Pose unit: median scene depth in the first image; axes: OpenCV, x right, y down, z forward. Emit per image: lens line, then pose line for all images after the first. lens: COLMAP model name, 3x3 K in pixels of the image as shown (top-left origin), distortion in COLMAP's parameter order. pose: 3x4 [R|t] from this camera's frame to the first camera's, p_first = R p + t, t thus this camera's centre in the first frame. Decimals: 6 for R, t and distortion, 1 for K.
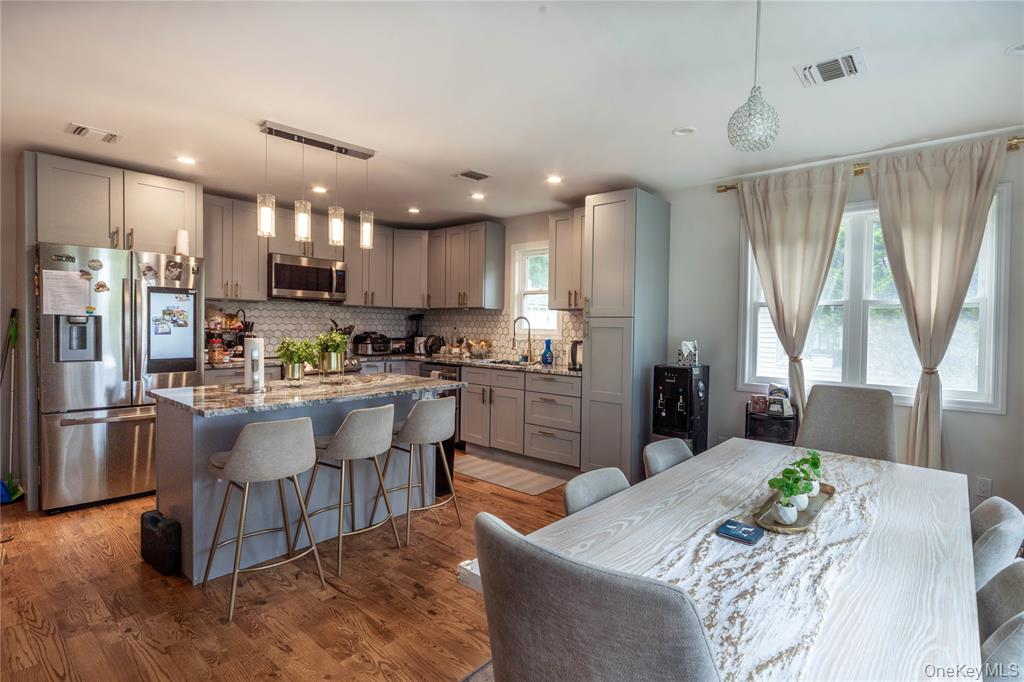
lens RADIAL K [[502.6, 0, 512.0], [0, 502.6, 341.0], [0, 0, 1]] dist [0.001513, 0.000024]
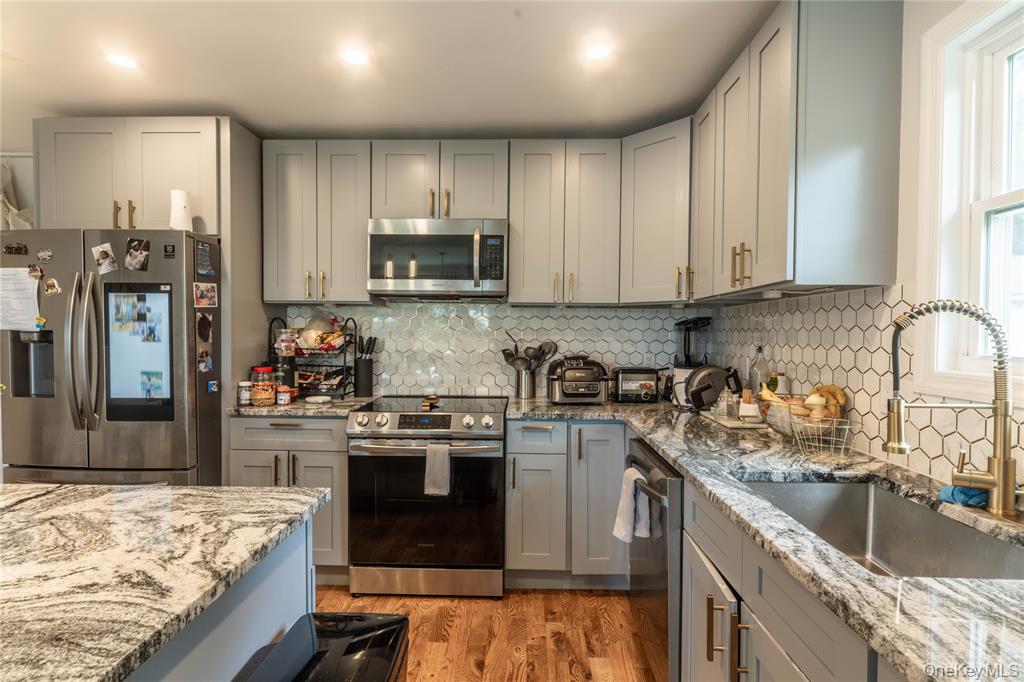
lens RADIAL K [[502.6, 0, 512.0], [0, 502.6, 341.0], [0, 0, 1]] dist [0.001513, 0.000024]
pose [[0.645600, -0.002822, -0.763670, 0.060205], [-0.018781, 0.999632, -0.019571, -0.022572], [0.763444, 0.026978, 0.645310, 0.670880]]
